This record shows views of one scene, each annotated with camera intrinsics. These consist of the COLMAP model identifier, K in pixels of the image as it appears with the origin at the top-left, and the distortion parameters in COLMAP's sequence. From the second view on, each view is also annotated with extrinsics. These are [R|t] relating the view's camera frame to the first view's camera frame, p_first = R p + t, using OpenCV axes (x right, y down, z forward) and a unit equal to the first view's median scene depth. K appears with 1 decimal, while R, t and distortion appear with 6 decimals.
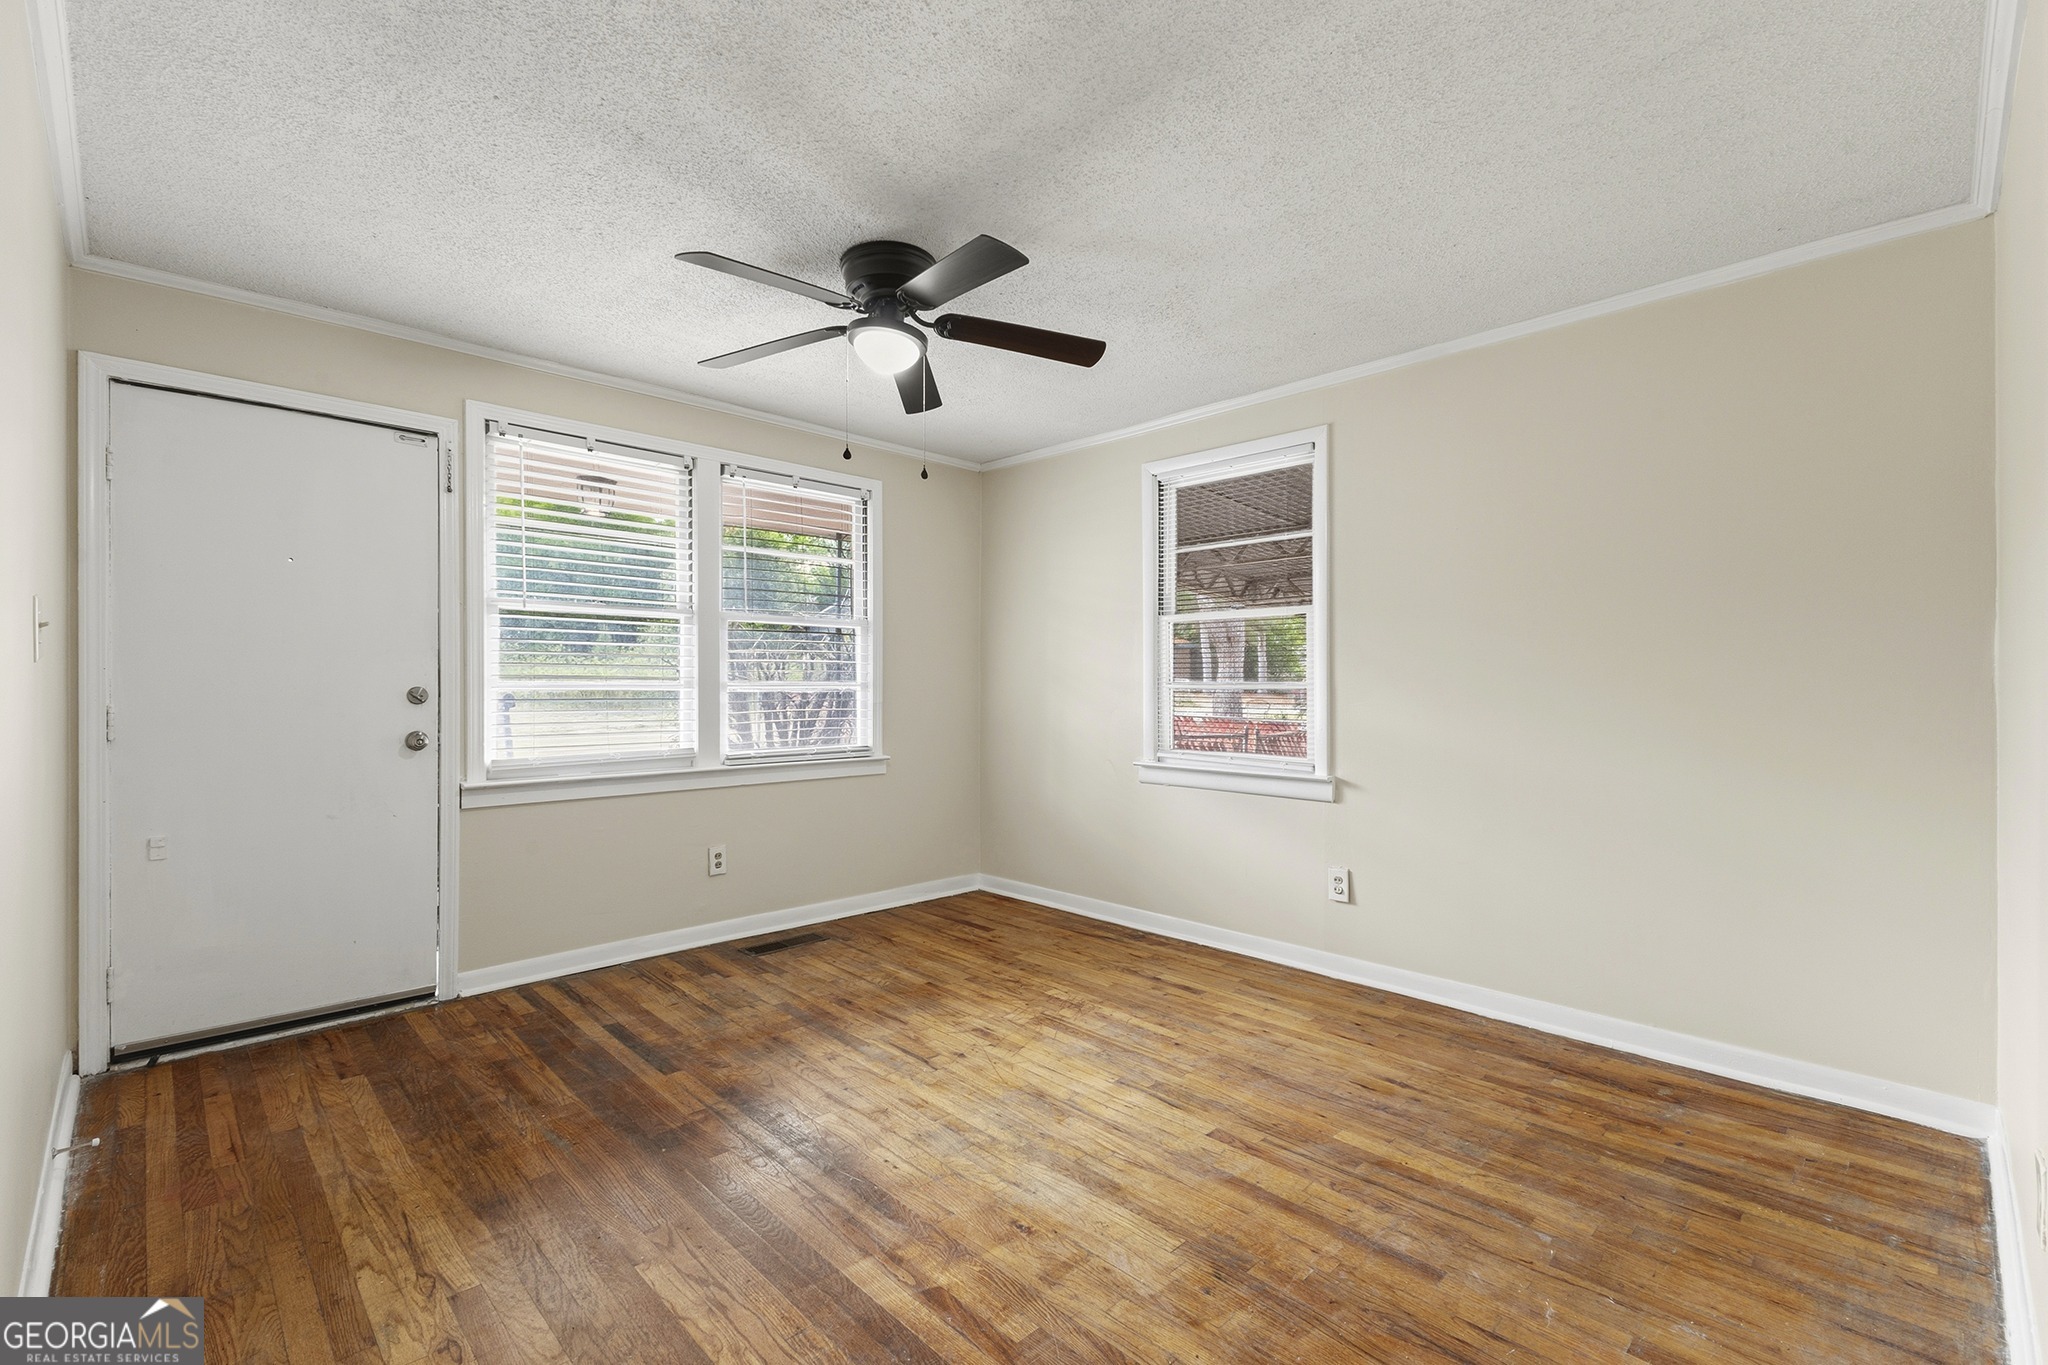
lens RADIAL K [[893.9, 0, 1019.7], [0, 893.9, 683.1], [0, 0, 1]] dist [0.012195, -0.000996]
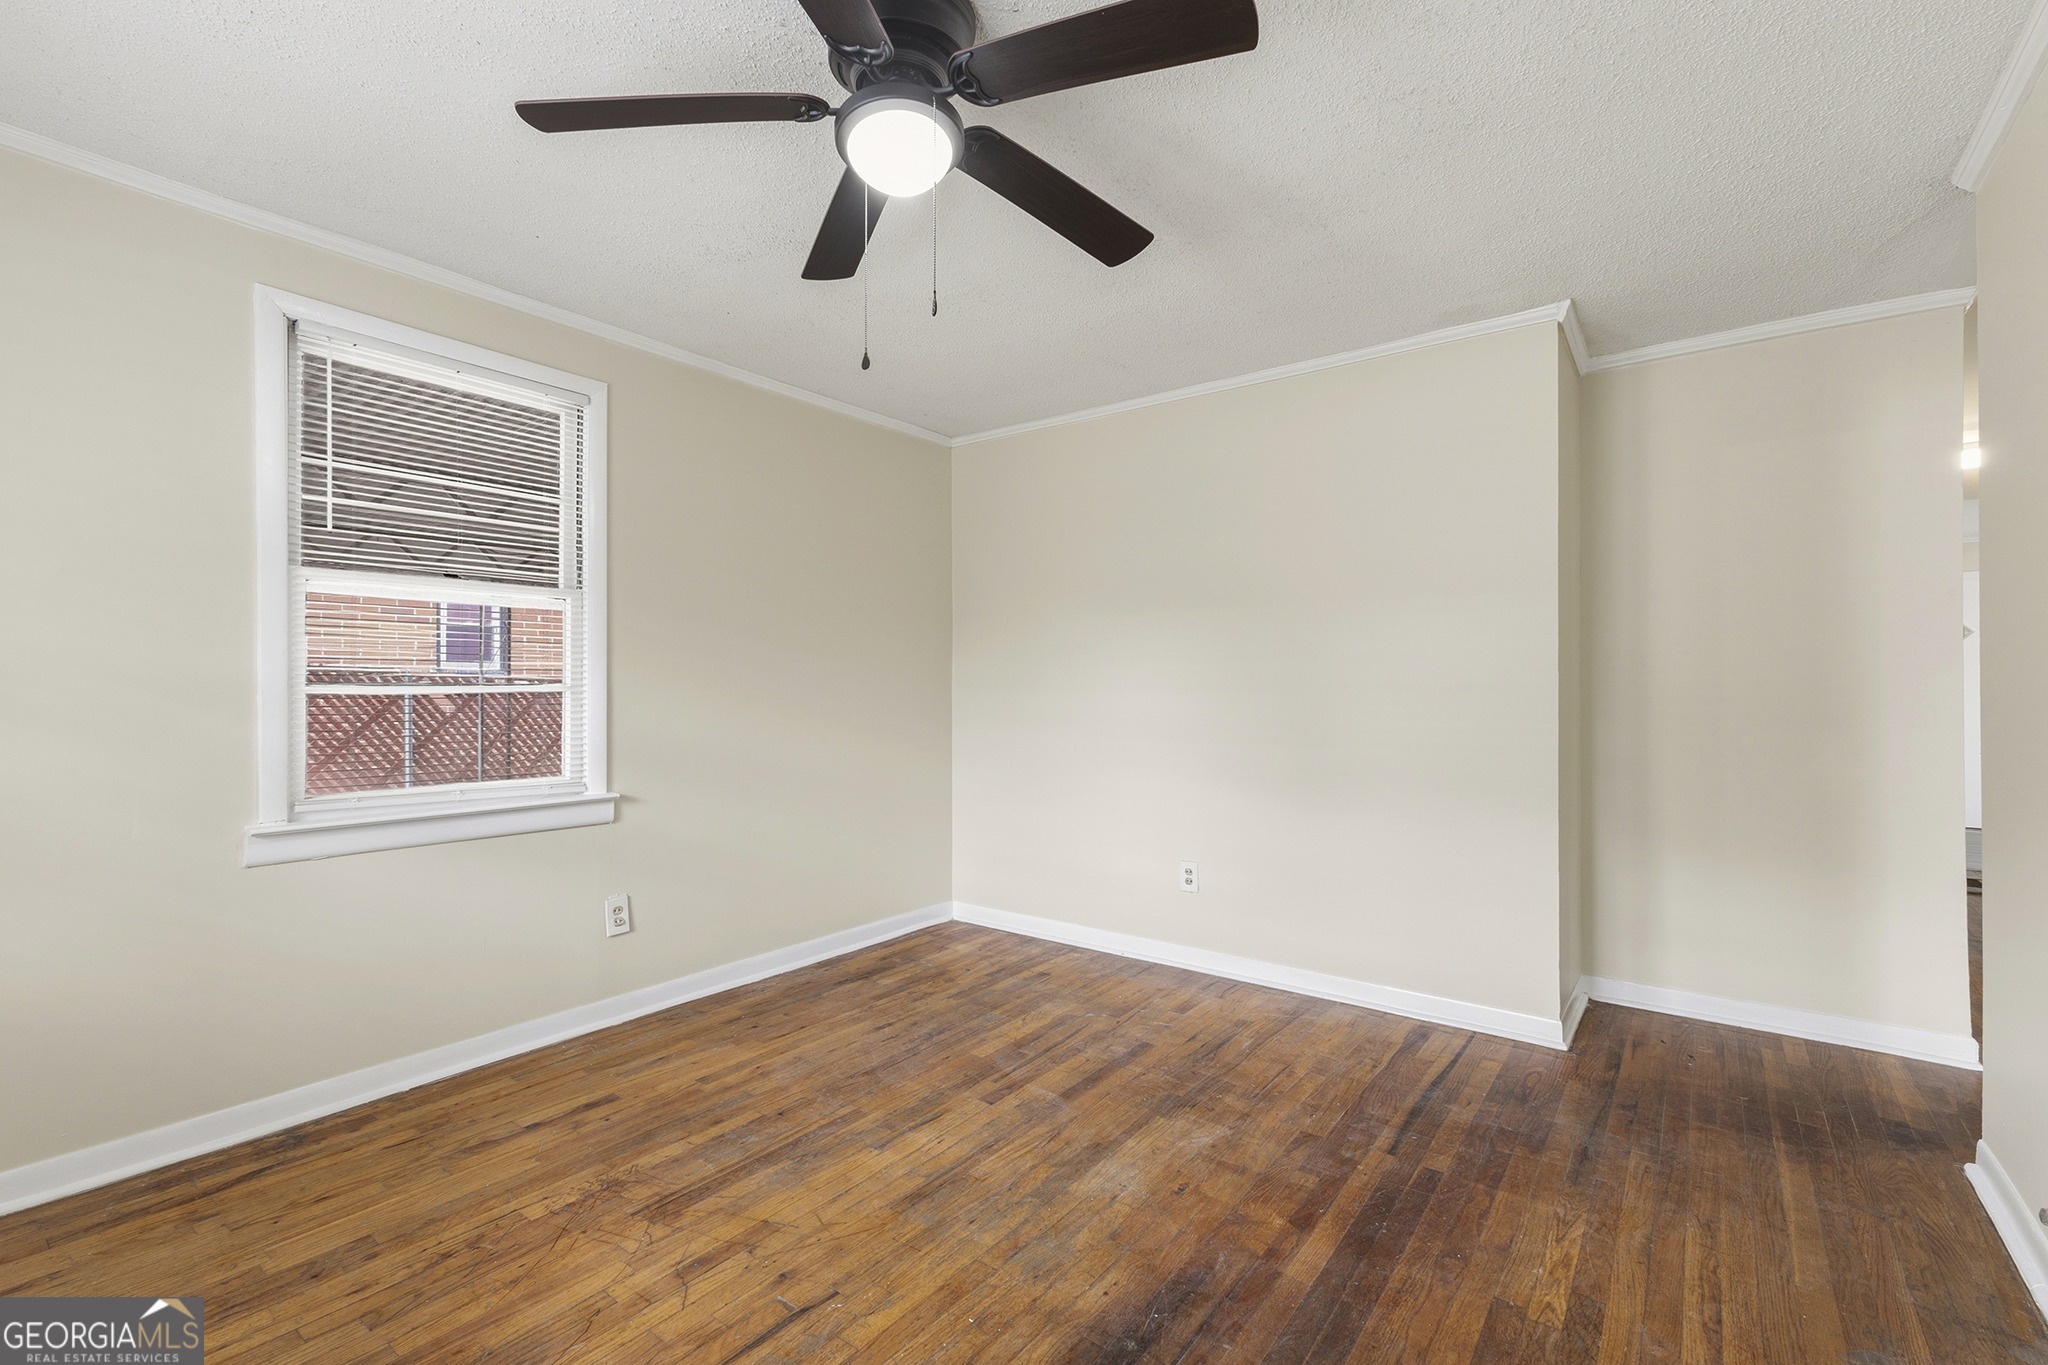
lens RADIAL K [[893.9, 0, 1025.5], [0, 893.9, 675.7], [0, 0, 1]] dist [0.012195, -0.000996]
pose [[-0.148872, 0.012159, 0.988782, -0.772922], [-0.002413, 0.999917, -0.012660, 0.000884], [-0.988853, -0.004271, -0.148831, 0.994874]]
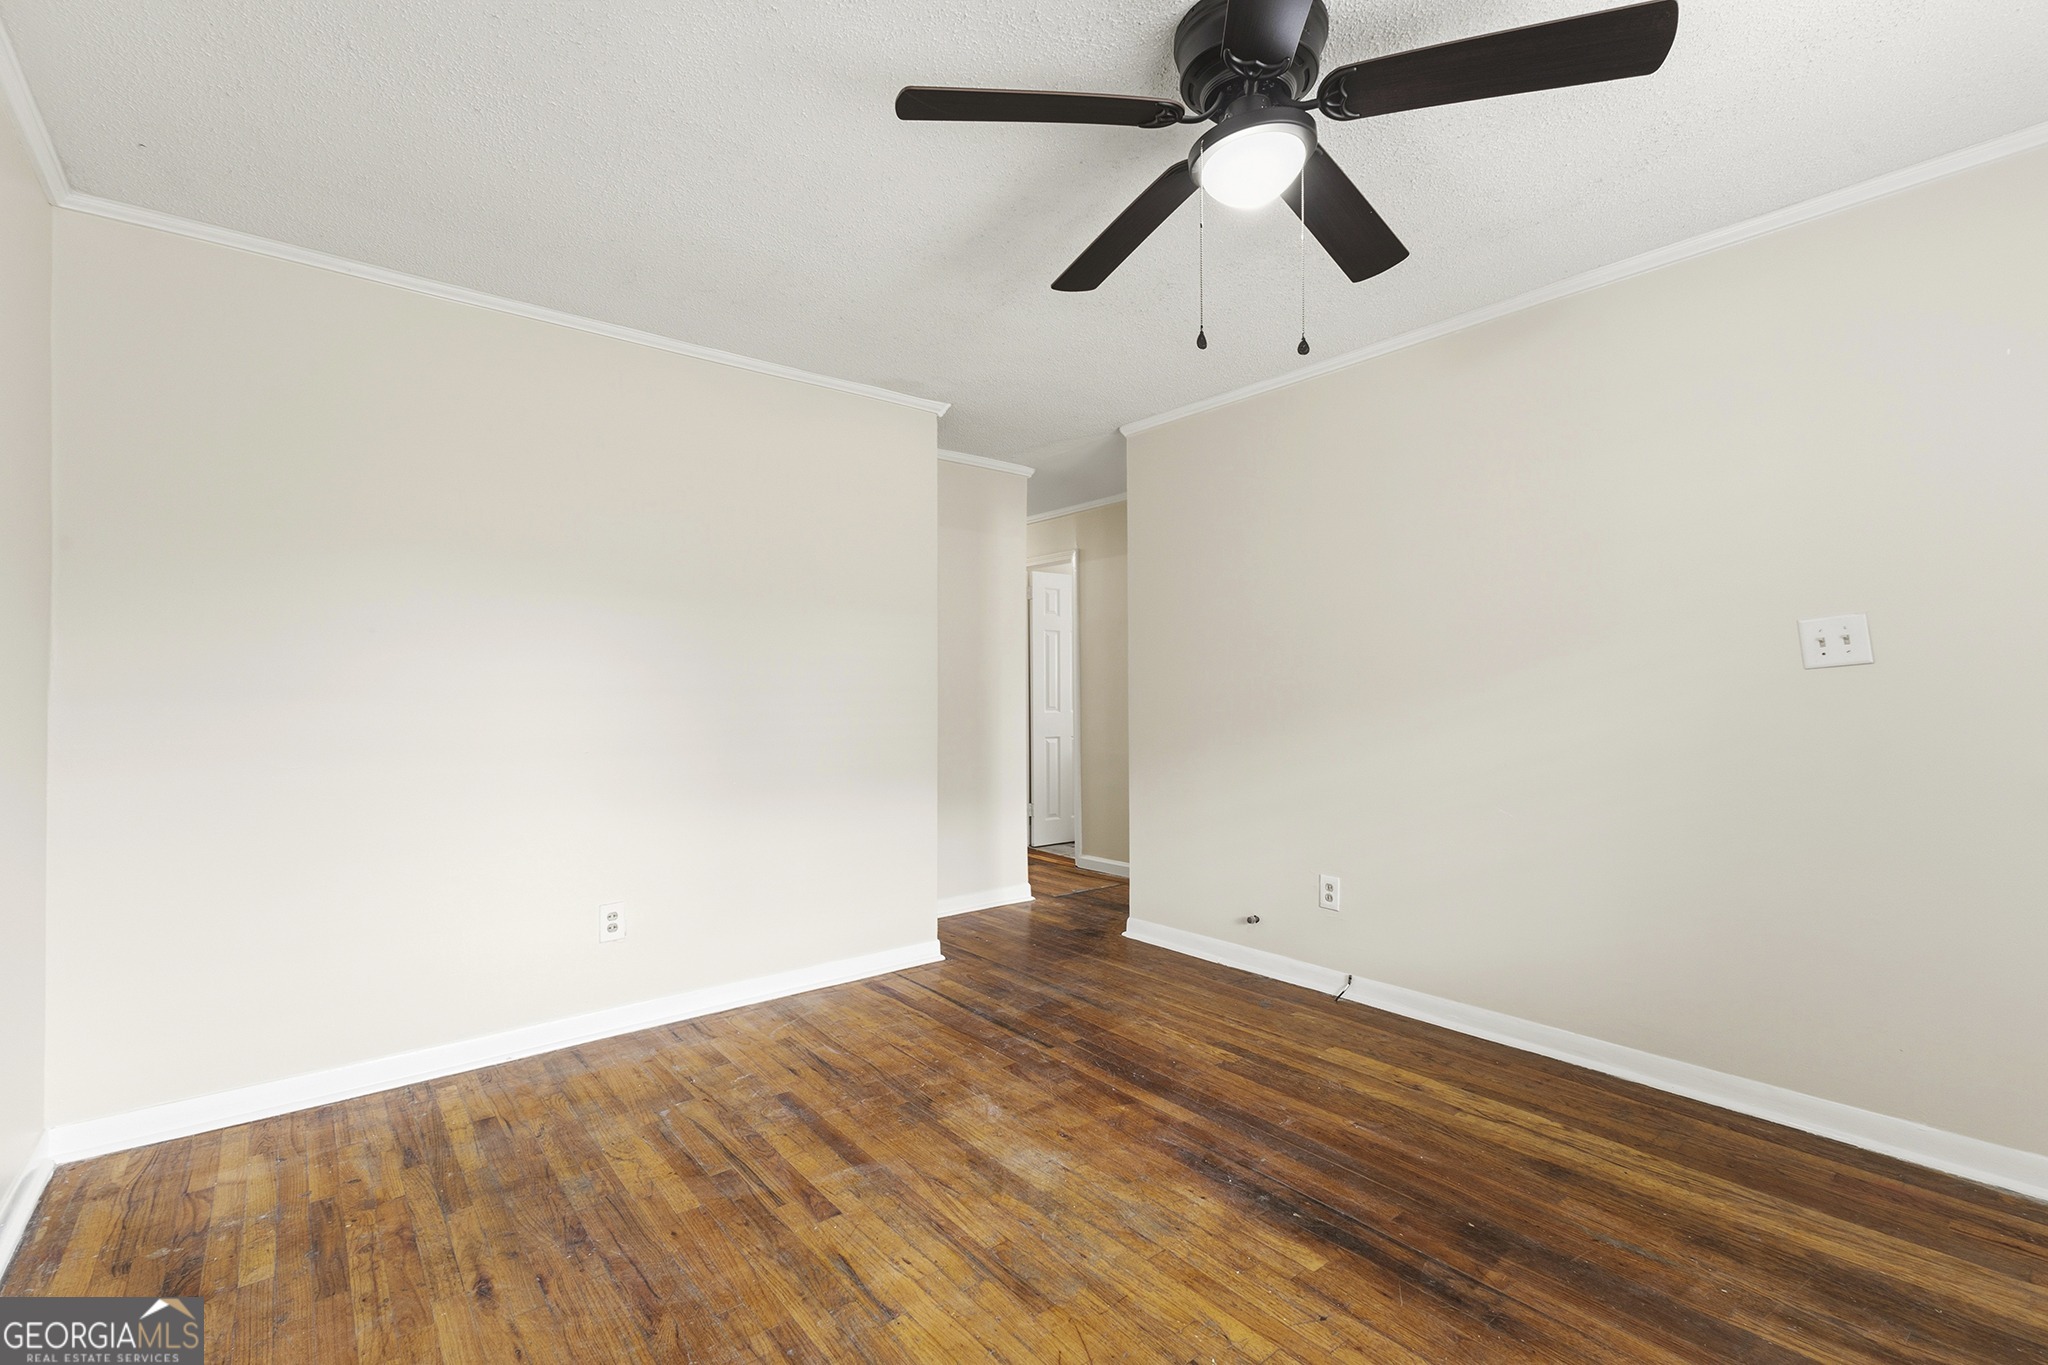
lens RADIAL K [[893.9, 0, 1017.6], [0, 893.9, 675.5], [0, 0, 1]] dist [0.012195, -0.000996]
pose [[-0.995463, 0.005144, 0.095011, -0.039783], [0.003278, 0.999799, -0.019788, 0.006141], [-0.095094, -0.019387, -0.995280, 1.638713]]
